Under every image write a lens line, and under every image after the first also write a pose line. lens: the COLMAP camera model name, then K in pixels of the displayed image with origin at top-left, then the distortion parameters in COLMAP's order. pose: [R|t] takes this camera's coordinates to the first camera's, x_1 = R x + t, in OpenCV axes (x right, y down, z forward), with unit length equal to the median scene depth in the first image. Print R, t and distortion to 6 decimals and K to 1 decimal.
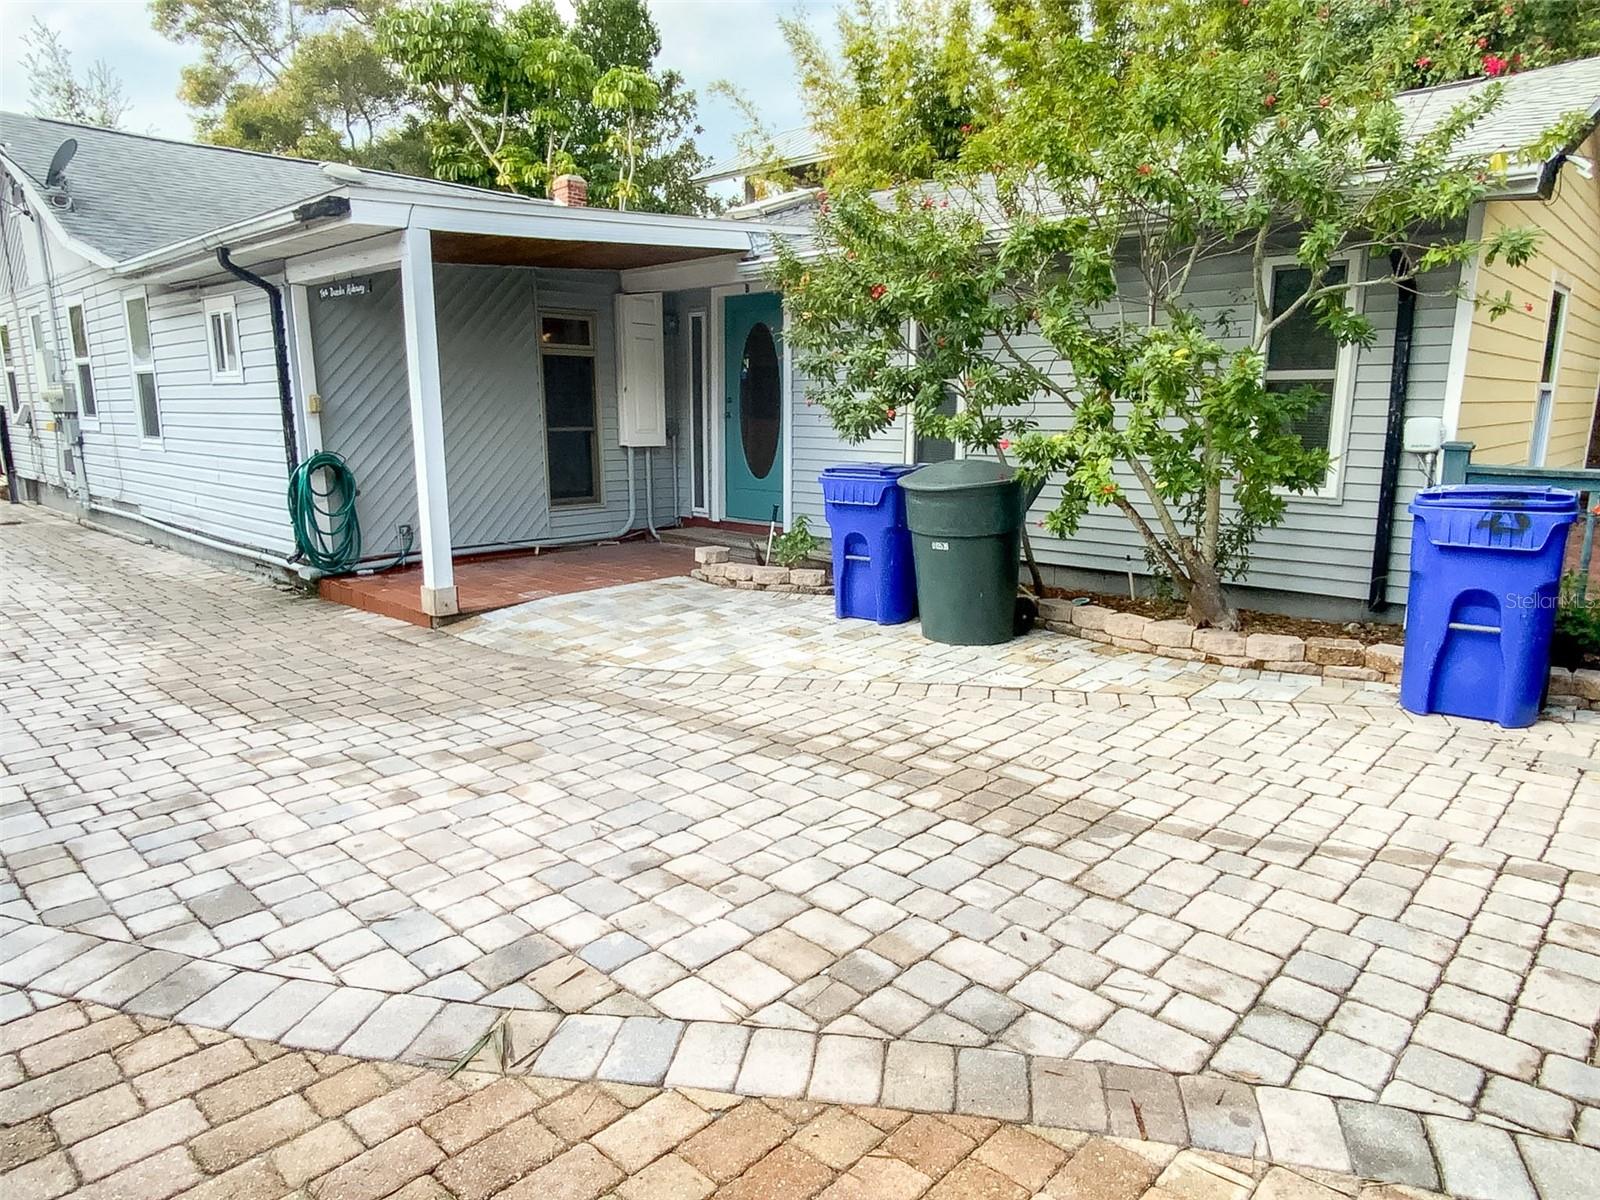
lens RADIAL K [[980.0, 0, 801.4], [0, 980.0, 607.0], [0, 0, 1]] dist [0.061809, -0.081026]
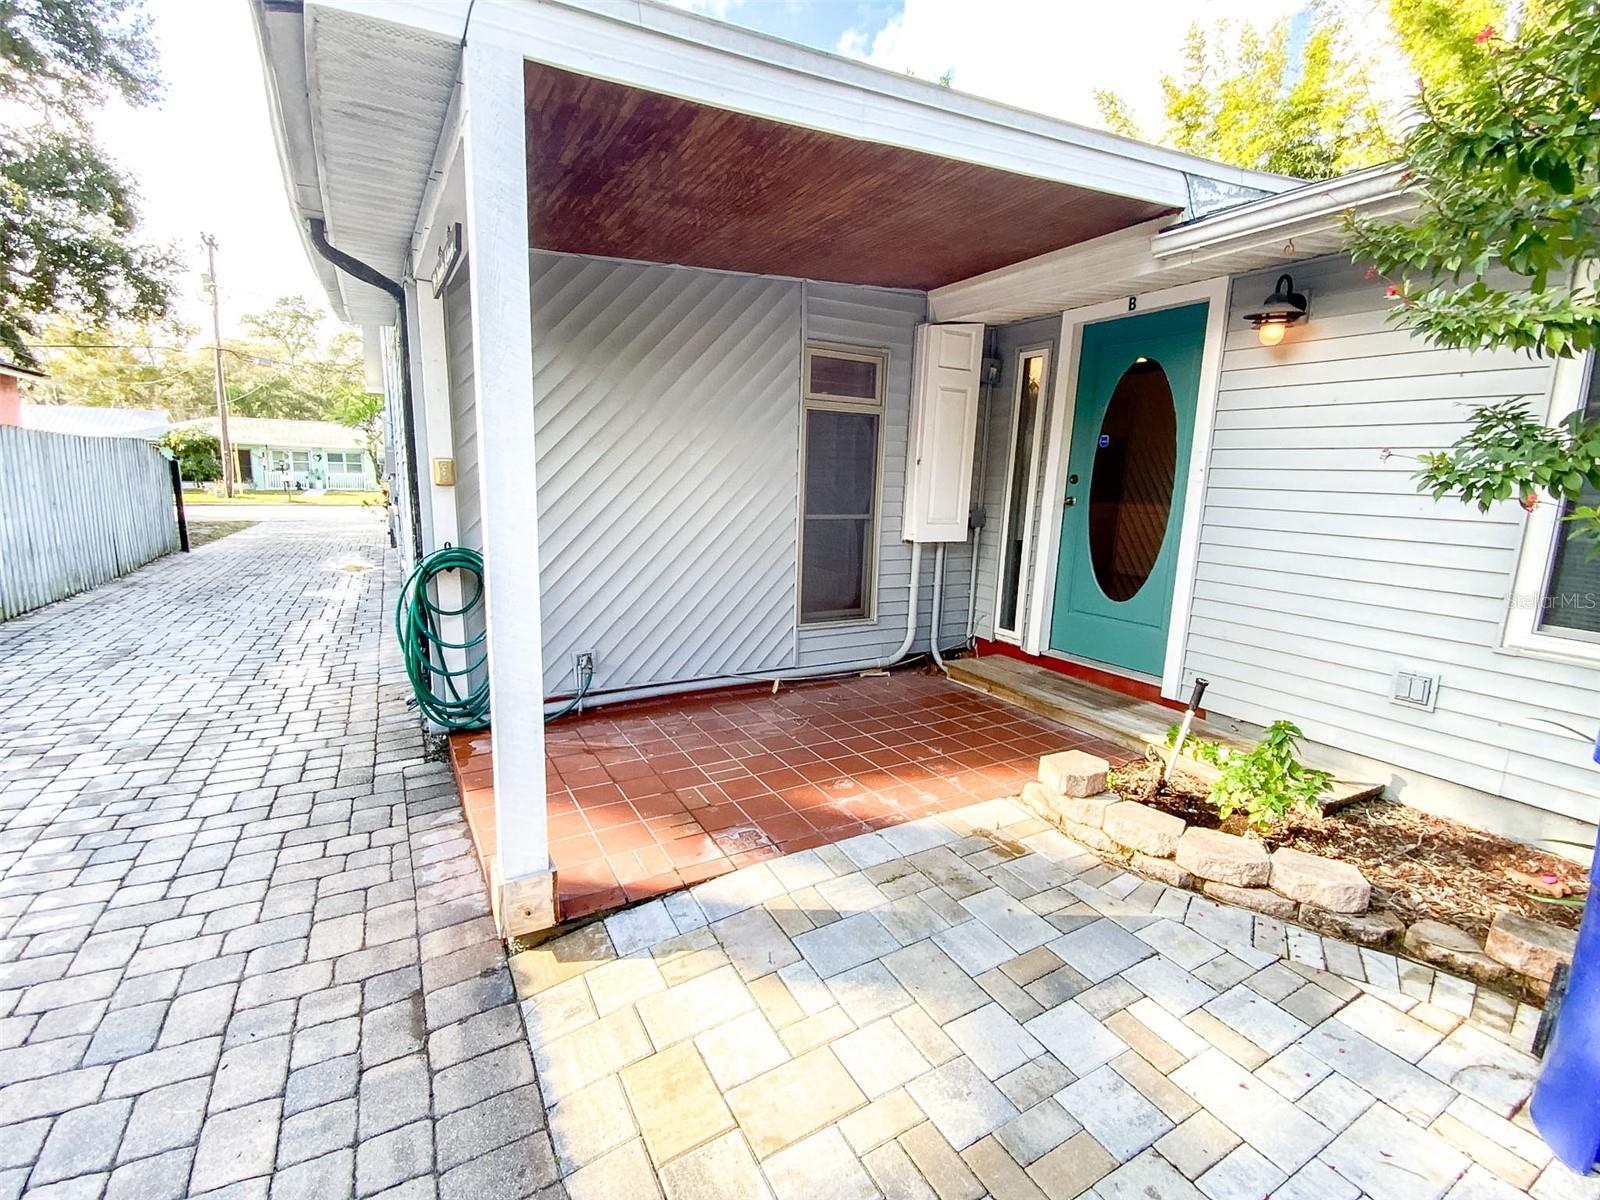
lens RADIAL K [[713.1, 0, 803.2], [0, 713.1, 605.5], [0, 0, 1]] dist [-0.001199, -0.001051]
pose [[0.958633, 0.079463, -0.273329, -0.177778], [-0.087297, 0.996044, -0.016600, -0.166066], [0.270929, 0.039775, 0.961777, 0.790843]]
